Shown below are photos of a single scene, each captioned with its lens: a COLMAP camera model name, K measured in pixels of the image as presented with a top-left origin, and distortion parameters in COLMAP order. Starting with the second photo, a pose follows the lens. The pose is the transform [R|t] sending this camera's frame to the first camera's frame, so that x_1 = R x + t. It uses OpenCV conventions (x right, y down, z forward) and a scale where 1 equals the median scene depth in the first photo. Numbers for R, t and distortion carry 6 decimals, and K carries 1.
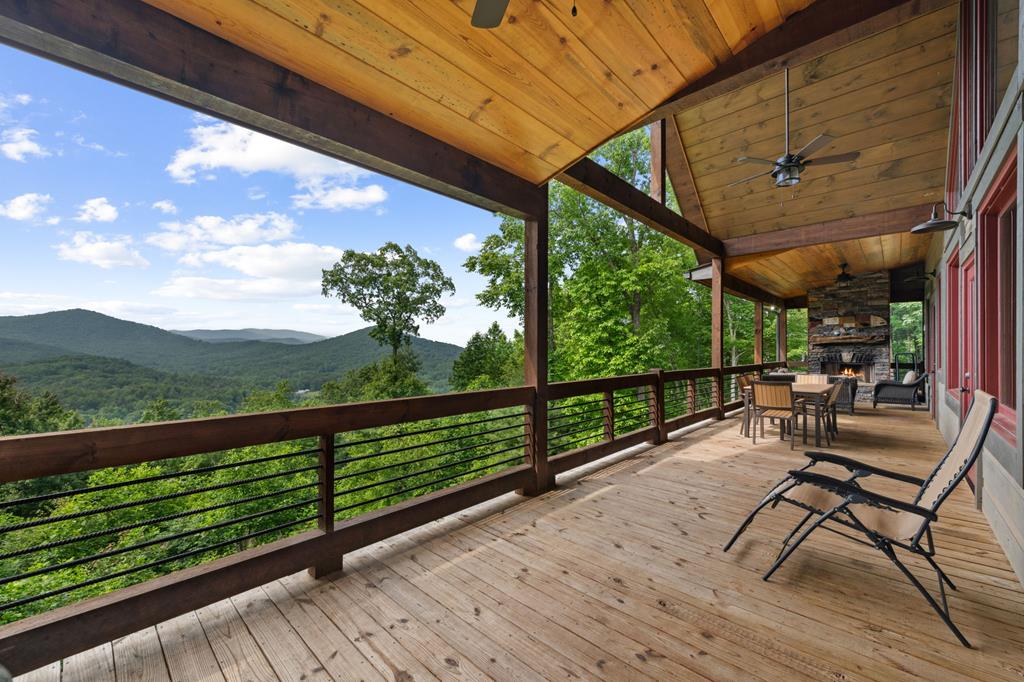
lens RADIAL K [[412.0, 0, 506.6], [0, 412.0, 349.0], [0, 0, 1]] dist [0.012163, -0.002302]
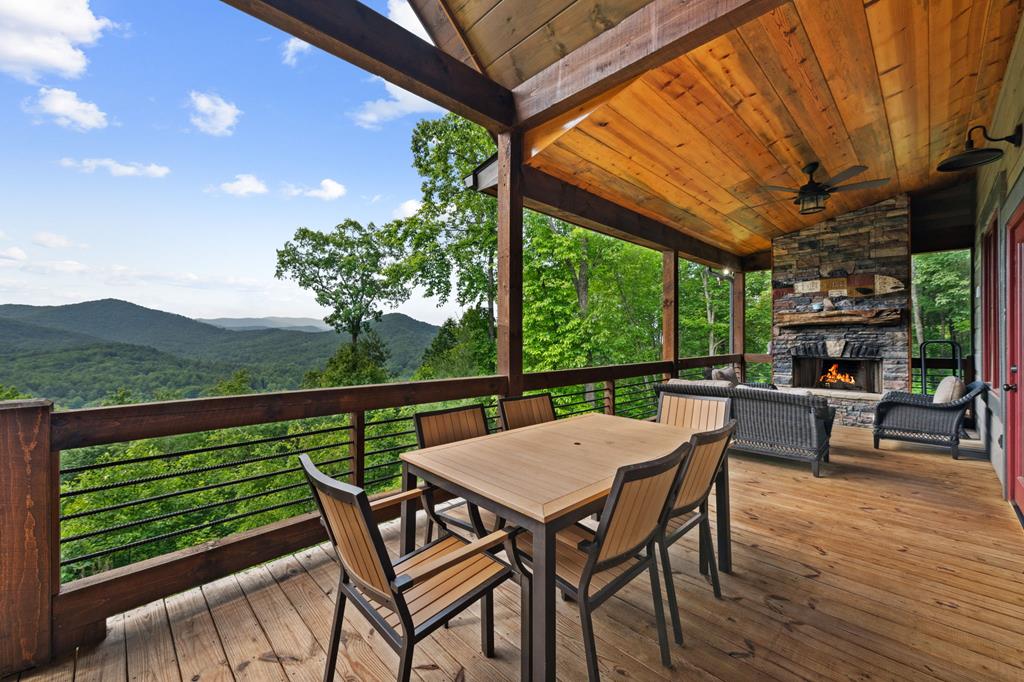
lens RADIAL K [[412.0, 0, 505.0], [0, 412.0, 338.1], [0, 0, 1]] dist [0.012163, -0.002302]
pose [[0.999167, -0.000909, -0.040796, 0.371776], [0.001060, 0.999993, 0.003672, 0.002702], [0.040792, -0.003712, 0.999161, 0.388524]]
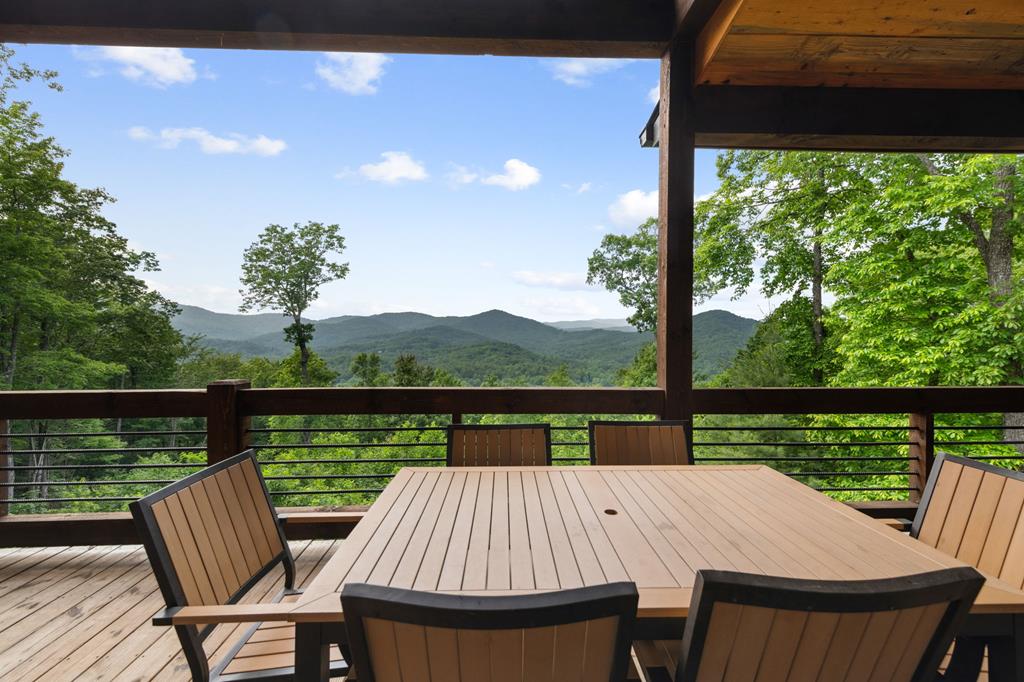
lens RADIAL K [[412.0, 0, 505.1], [0, 412.0, 345.4], [0, 0, 1]] dist [0.012163, -0.002302]
pose [[0.711772, 0.010123, -0.702337, 0.464479], [0.005723, 0.999779, 0.020211, 0.002990], [0.702387, -0.018405, 0.711557, 0.483928]]
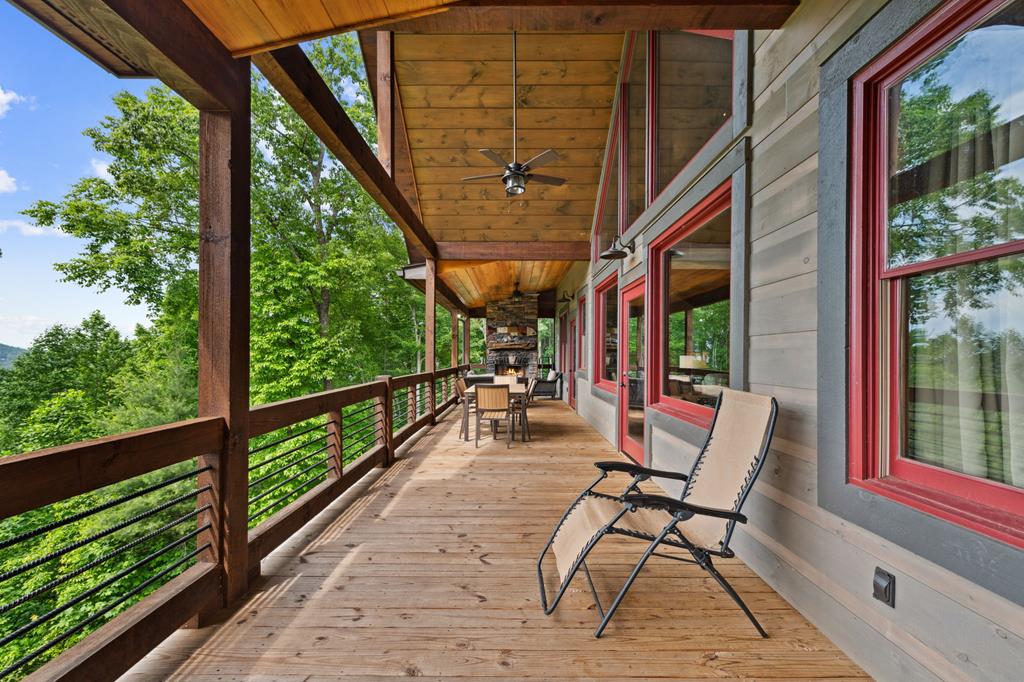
lens RADIAL K [[412.0, 0, 515.7], [0, 412.0, 355.5], [0, 0, 1]] dist [0.012163, -0.002302]
pose [[0.722590, 0.002055, 0.691274, -0.010912], [-0.006255, 0.999974, 0.003566, 0.001370], [-0.691249, -0.006901, 0.722584, 0.112773]]
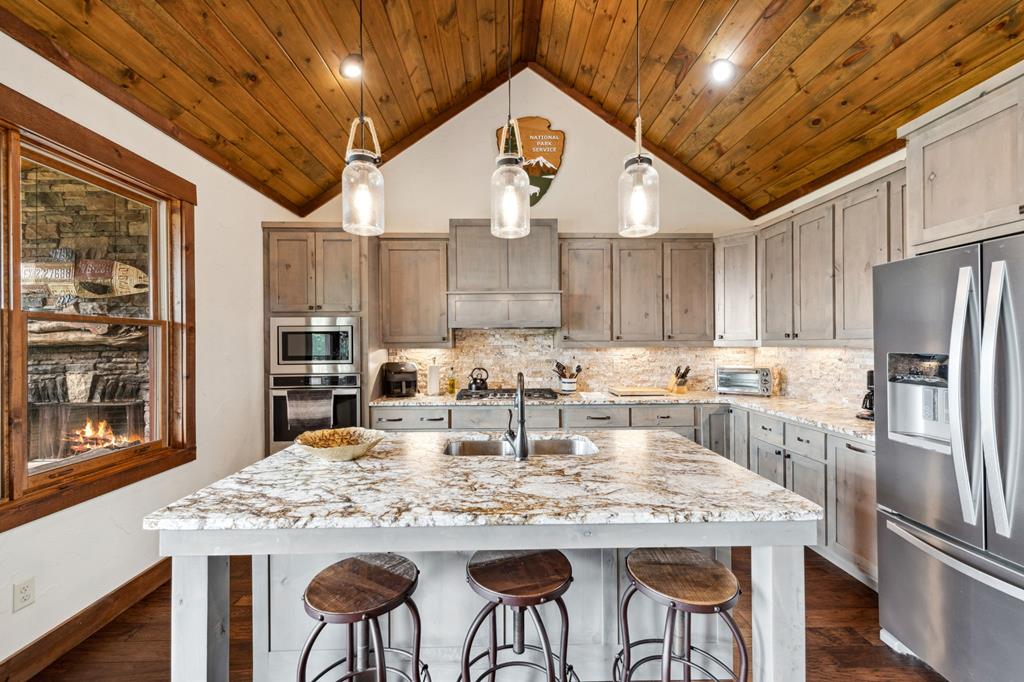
lens RADIAL K [[412.0, 0, 512.7], [0, 412.0, 343.2], [0, 0, 1]] dist [0.012163, -0.002302]
pose [[0.705123, -0.003096, 0.709078, 0.813784], [0.005535, 0.999984, -0.001138, -0.013200], [-0.709063, 0.004727, 0.705129, 0.510384]]
